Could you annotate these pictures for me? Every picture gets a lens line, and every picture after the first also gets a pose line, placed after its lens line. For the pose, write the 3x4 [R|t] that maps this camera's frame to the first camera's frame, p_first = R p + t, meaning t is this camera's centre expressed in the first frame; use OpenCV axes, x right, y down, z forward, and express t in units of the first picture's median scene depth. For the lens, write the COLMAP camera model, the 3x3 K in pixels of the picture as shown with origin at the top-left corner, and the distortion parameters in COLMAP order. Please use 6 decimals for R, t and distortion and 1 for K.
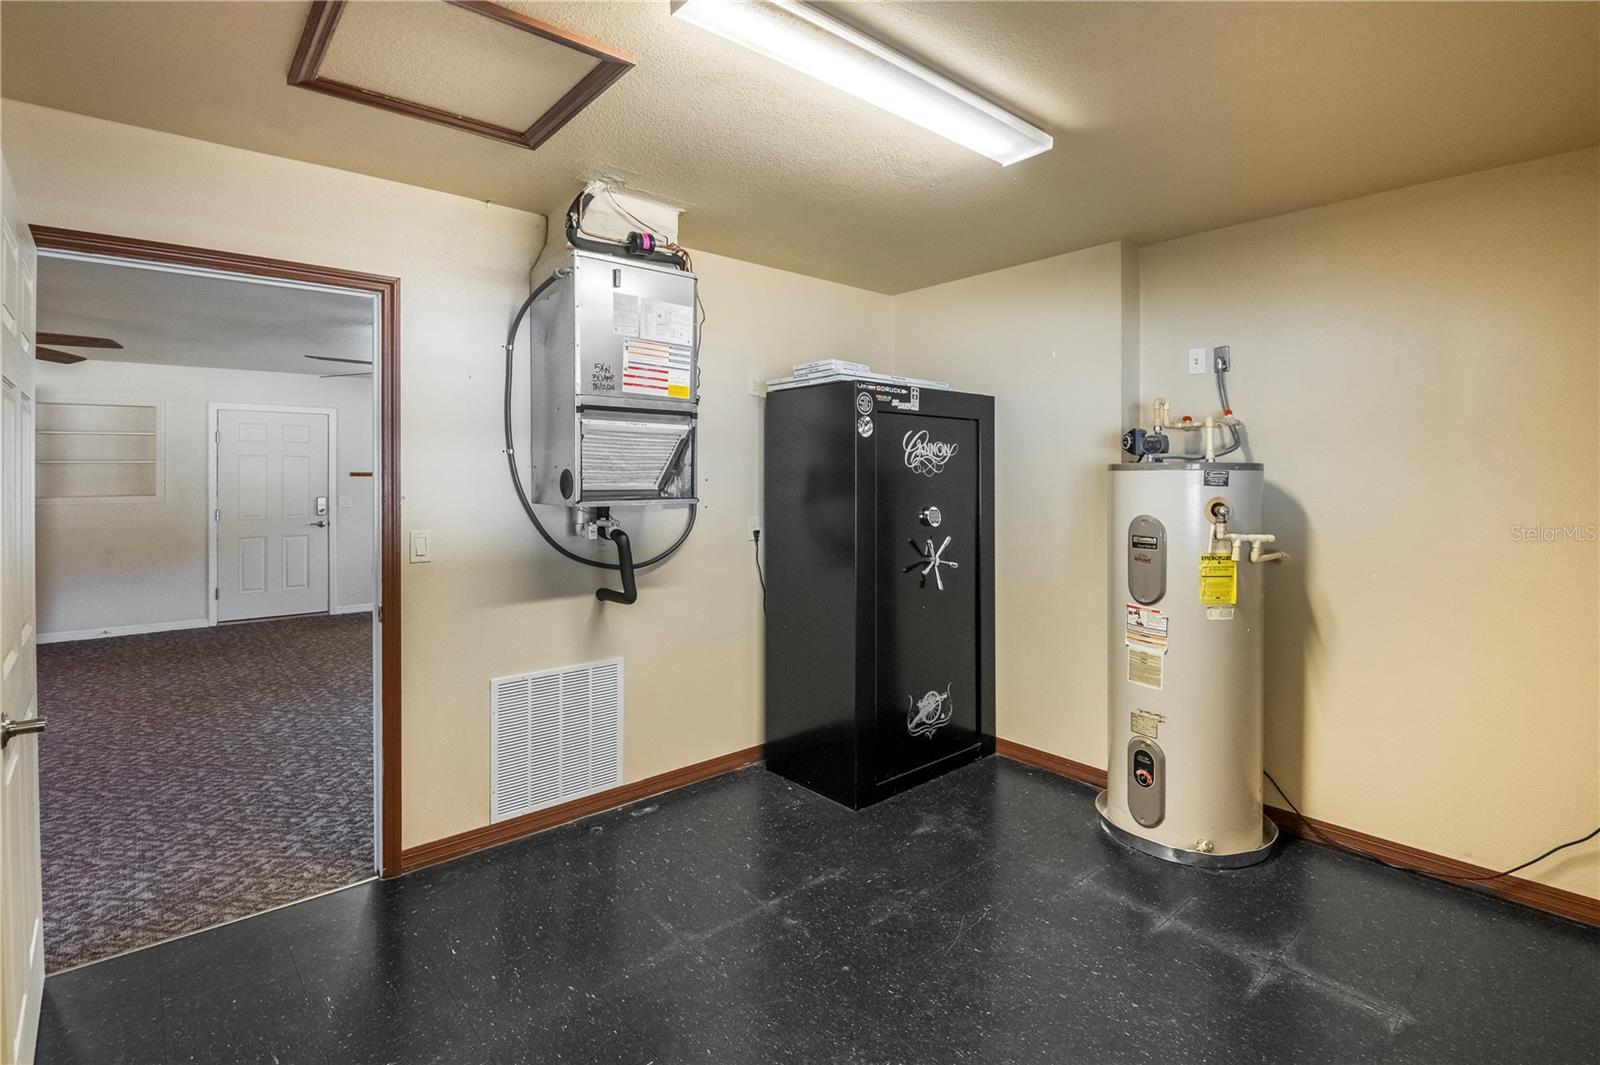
lens RADIAL K [[747.5, 0, 792.8], [0, 747.5, 471.4], [0, 0, 1]] dist [-0.009210, -0.006329]
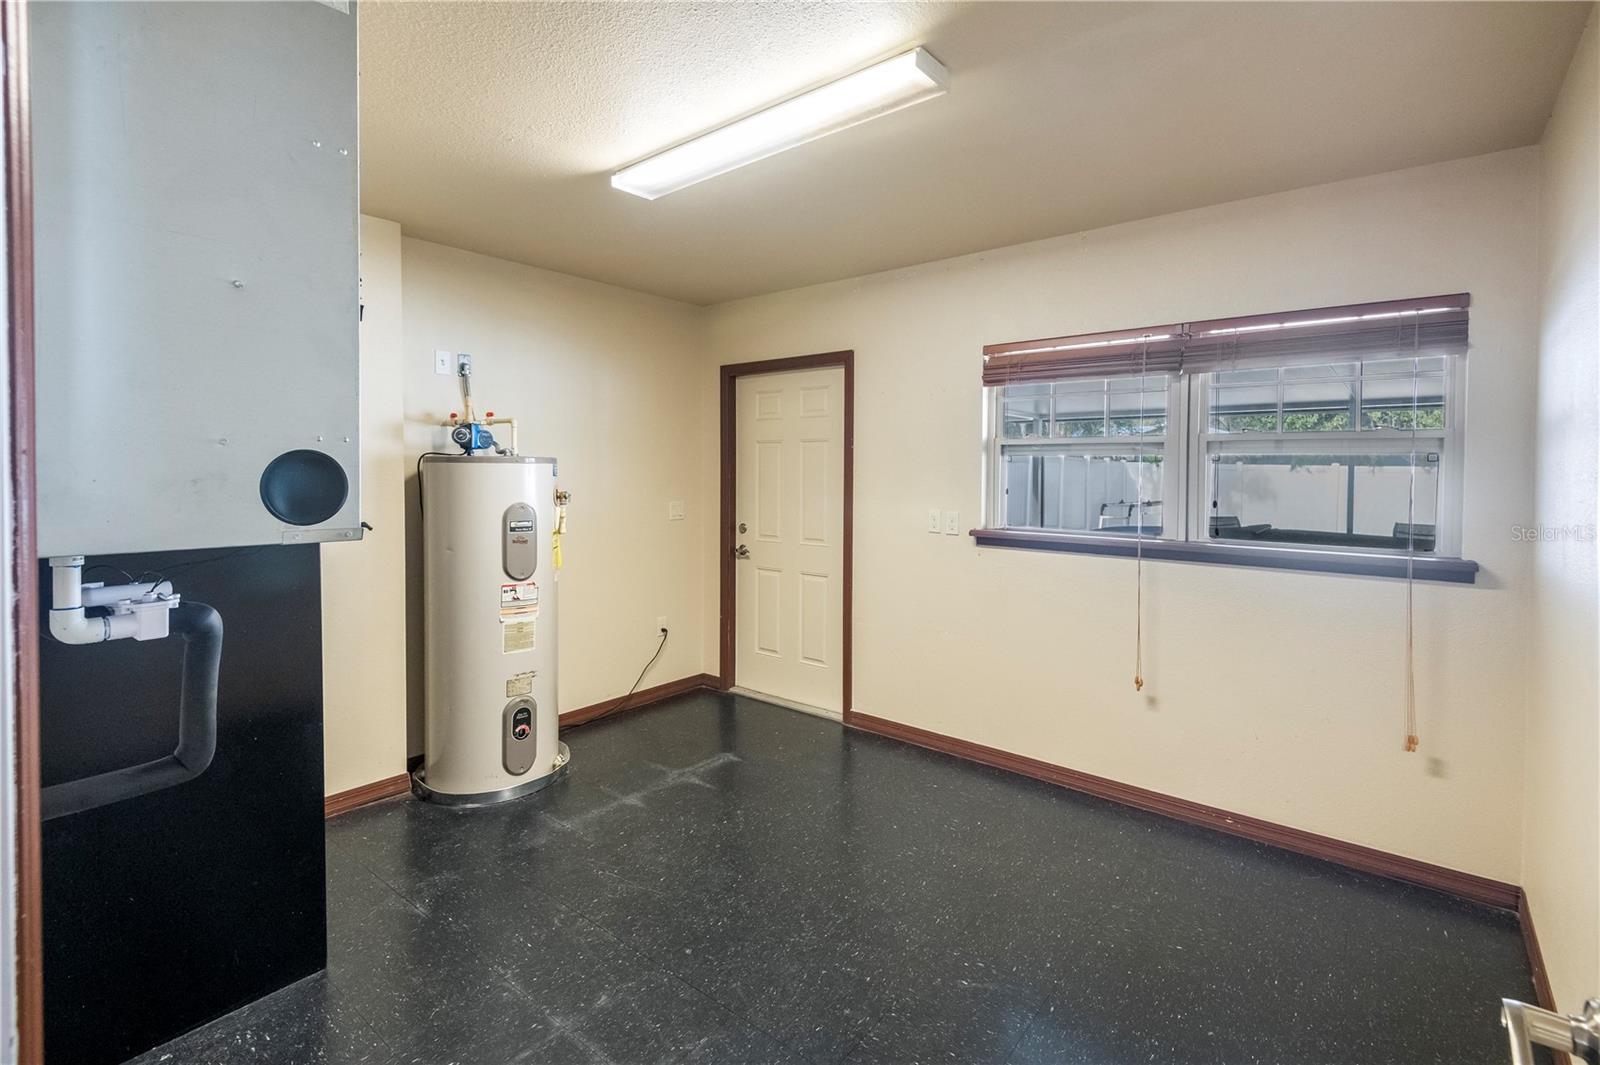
lens RADIAL K [[747.5, 0, 789.8], [0, 747.5, 481.5], [0, 0, 1]] dist [-0.009210, -0.006329]
pose [[-0.179685, -0.018243, 0.983555, -0.724348], [-0.003500, 0.999834, 0.017906, 0.005564], [-0.983718, -0.000225, -0.179719, 0.805024]]
